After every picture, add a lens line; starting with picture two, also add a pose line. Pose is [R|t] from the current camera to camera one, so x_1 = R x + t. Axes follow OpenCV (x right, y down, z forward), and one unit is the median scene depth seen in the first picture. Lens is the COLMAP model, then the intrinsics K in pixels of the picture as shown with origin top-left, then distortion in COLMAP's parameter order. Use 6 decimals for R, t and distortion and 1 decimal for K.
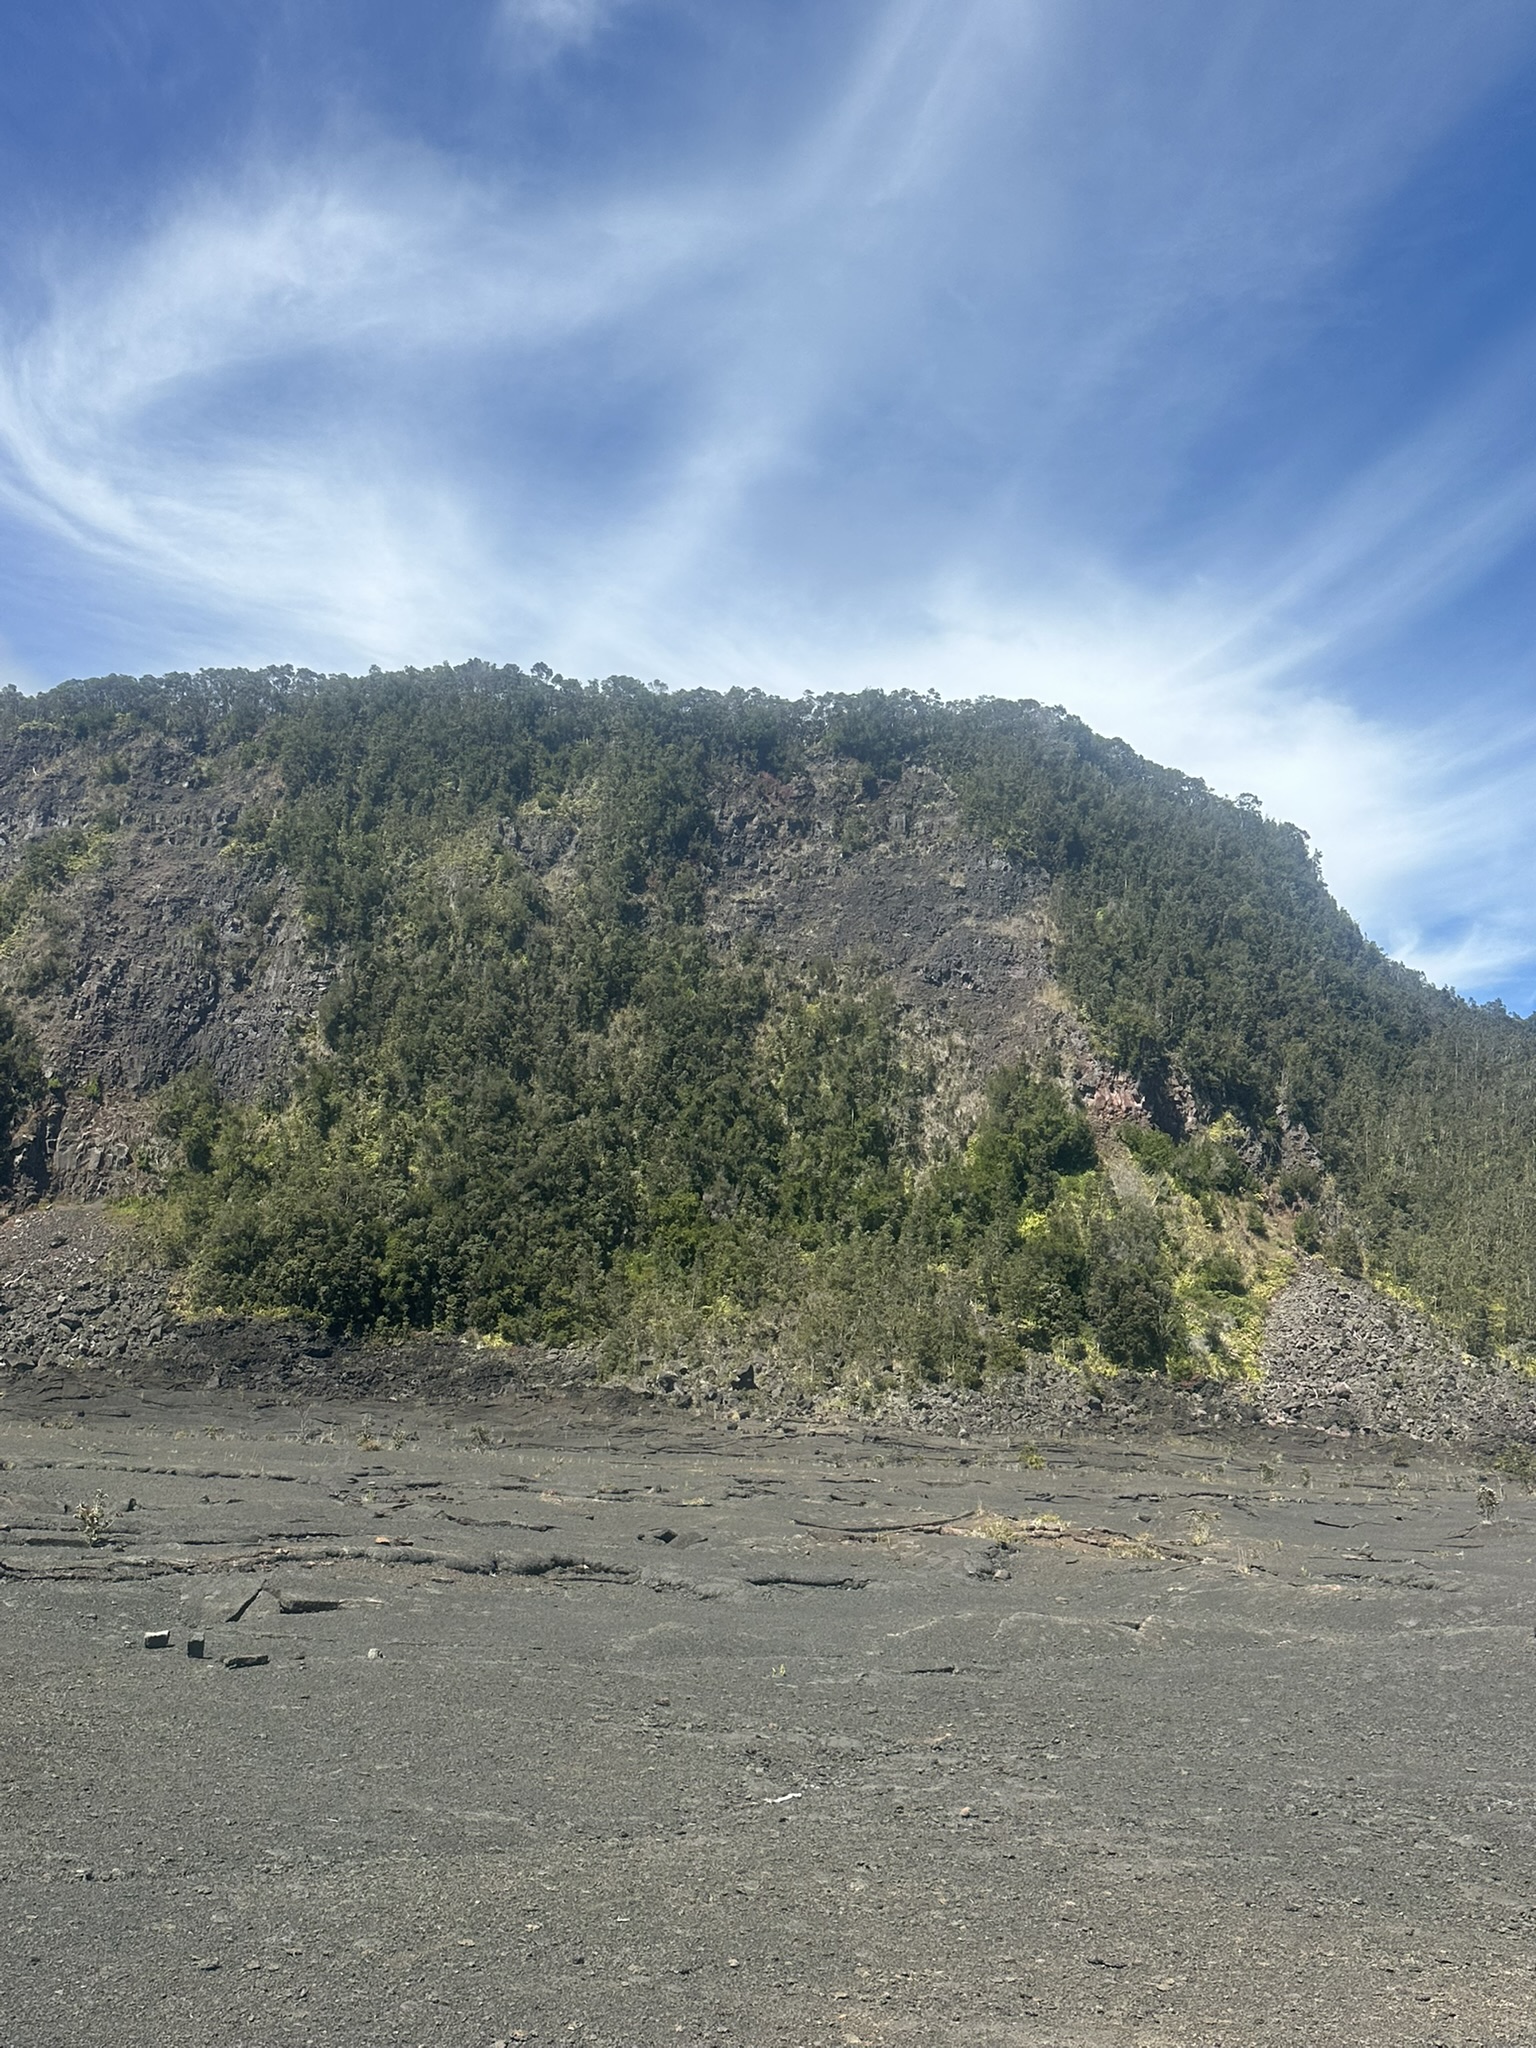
lens RADIAL K [[1865.0, 0, 768.0], [0, 1865.0, 1009.8], [0, 0, 1]] dist [0.186839, -0.377553]
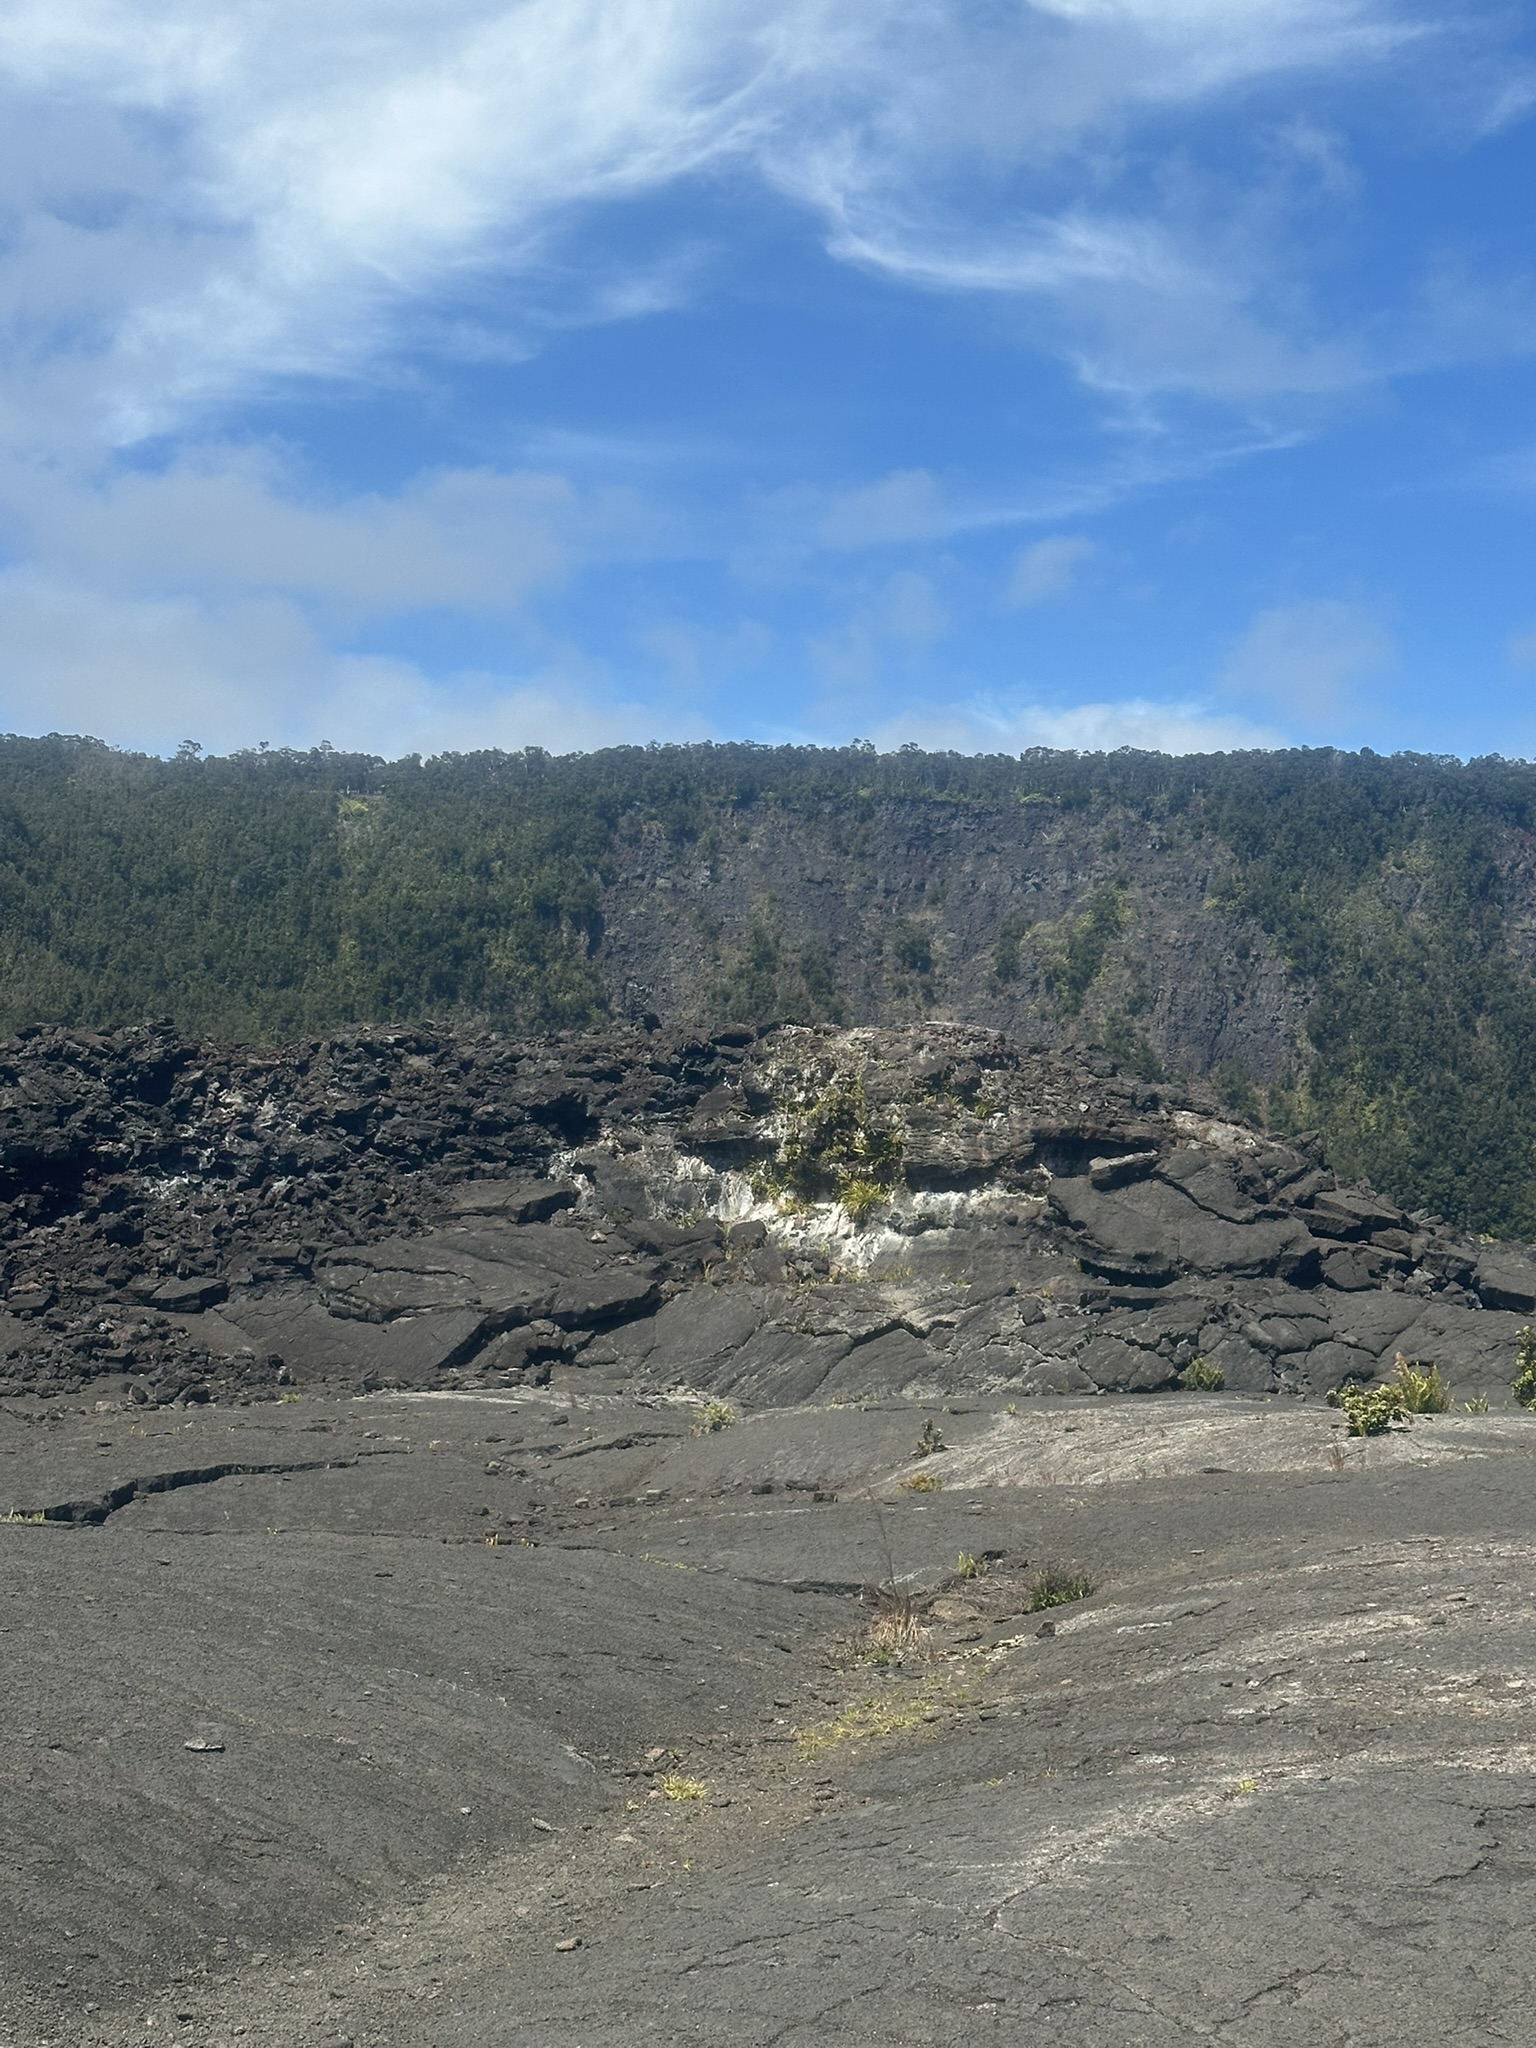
lens RADIAL K [[3116.9, 0, 754.5], [0, 3116.9, 1033.3], [0, 0, 1]] dist [0.164831, 0.016663]
pose [[0.990498, 0.000938, 0.137523, -1.035273], [-0.023843, 0.986005, 0.164999, -0.404471], [-0.135444, -0.166710, 0.976659, -1.462664]]
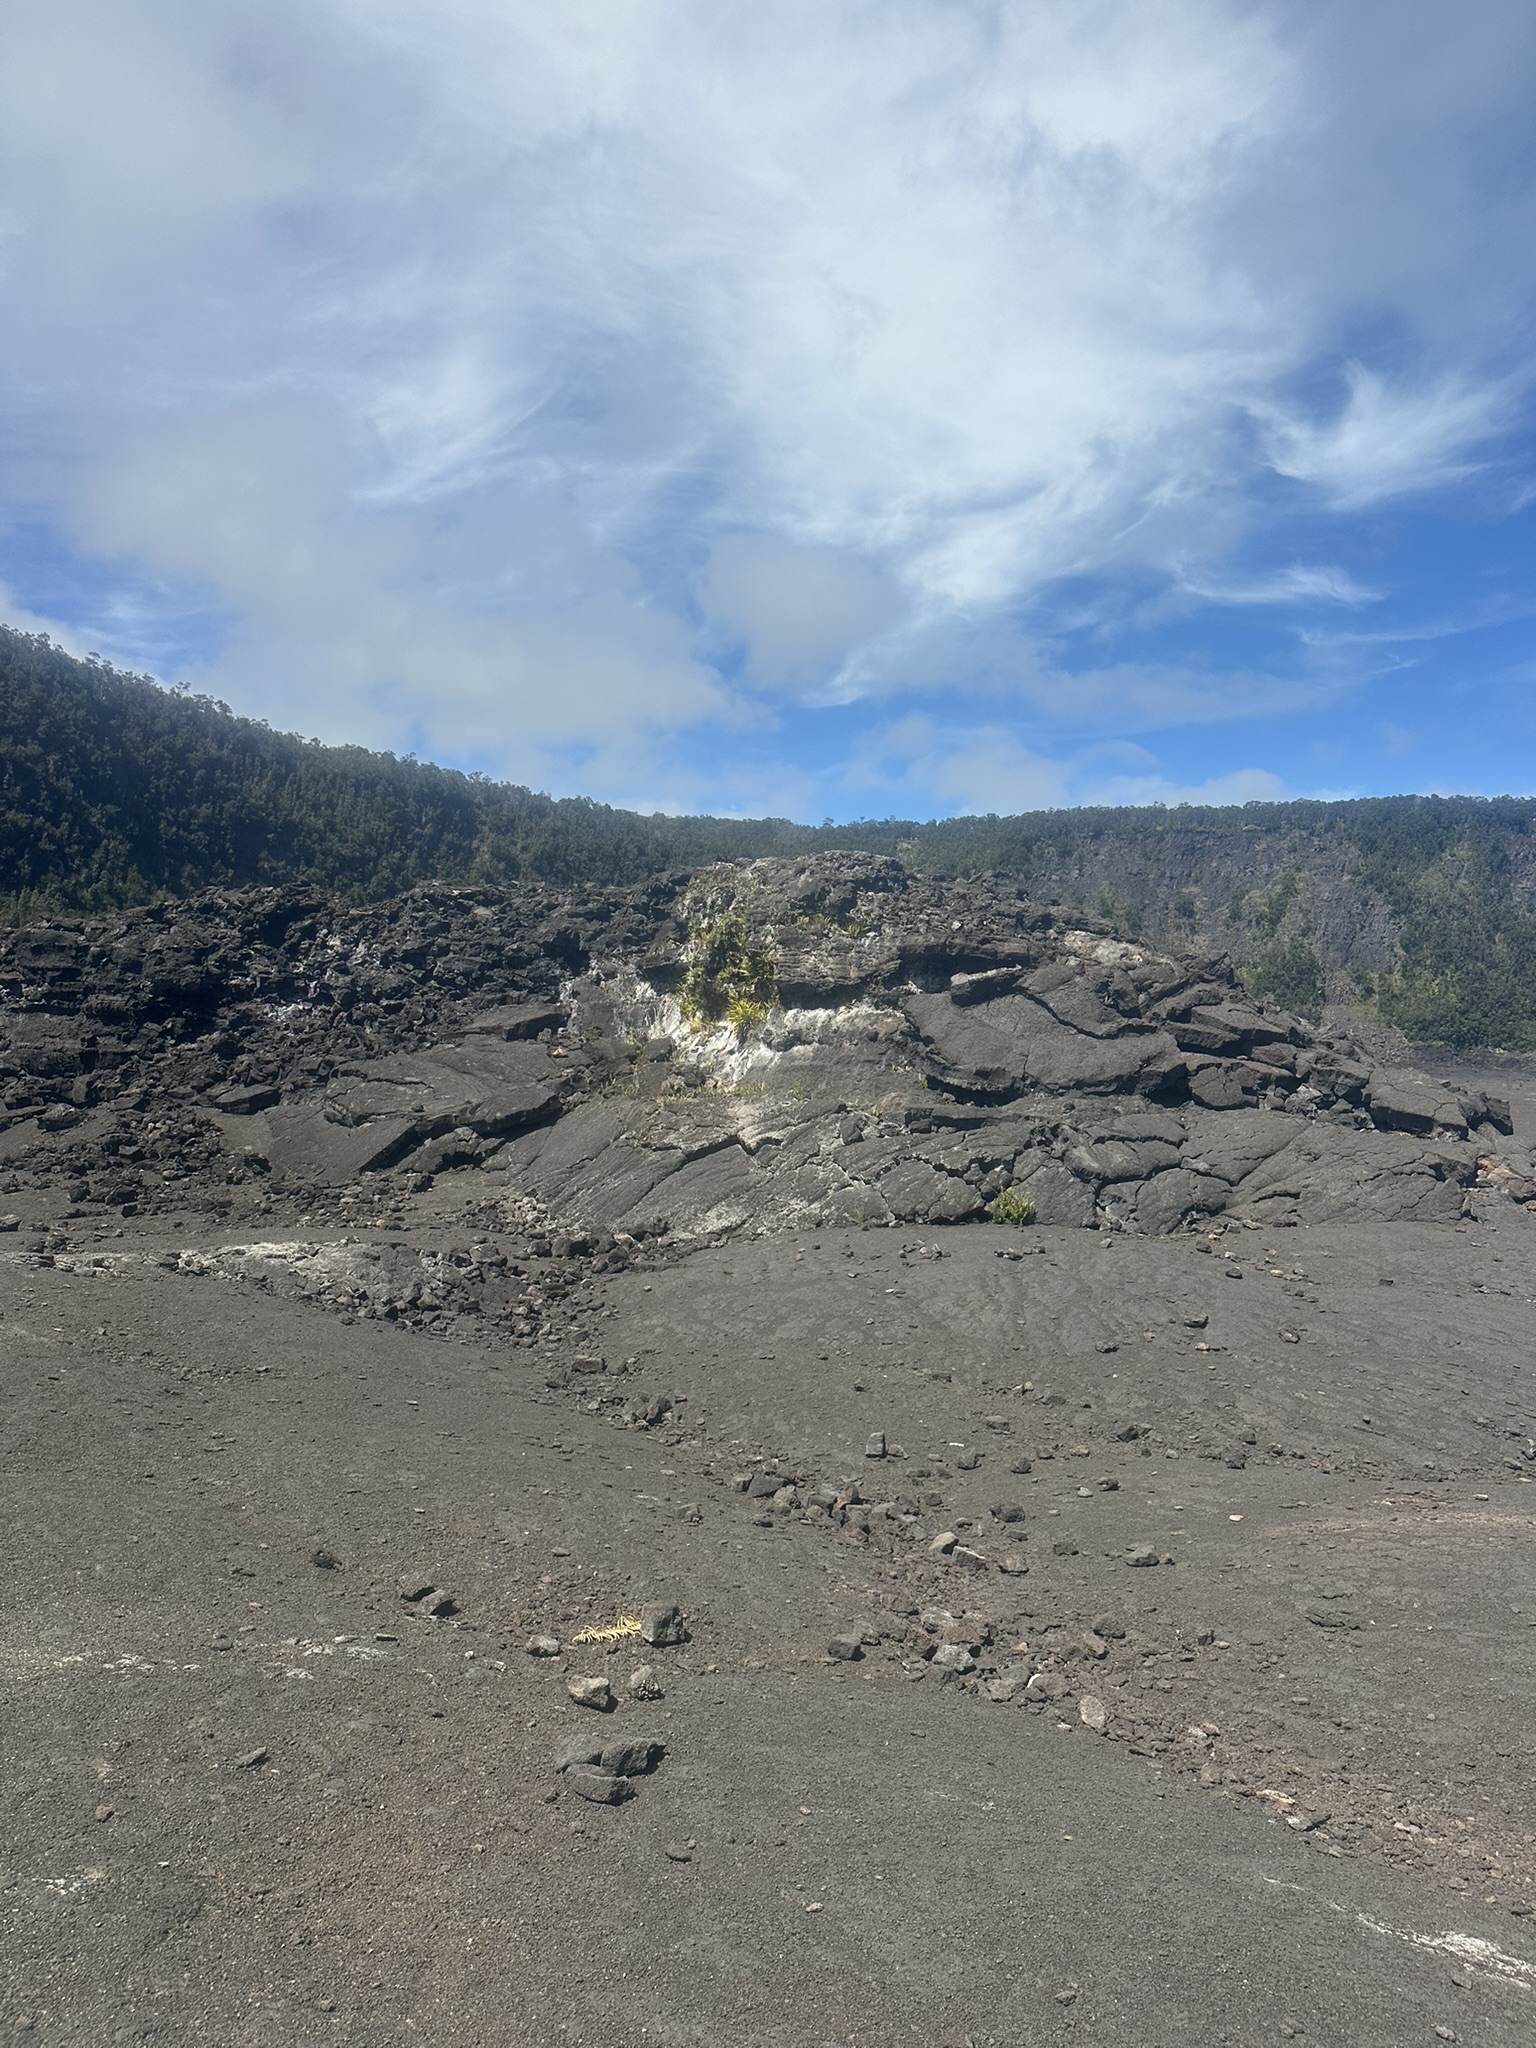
lens RADIAL K [[1407.7, 0, 772.9], [0, 1407.7, 1029.2], [0, 0, 1]] dist [0.191959, -0.410572]
pose [[0.994476, -0.009654, -0.104520, -0.981120], [0.031914, 0.976430, 0.213463, -0.376507], [0.099996, -0.215619, 0.971344, -1.345383]]
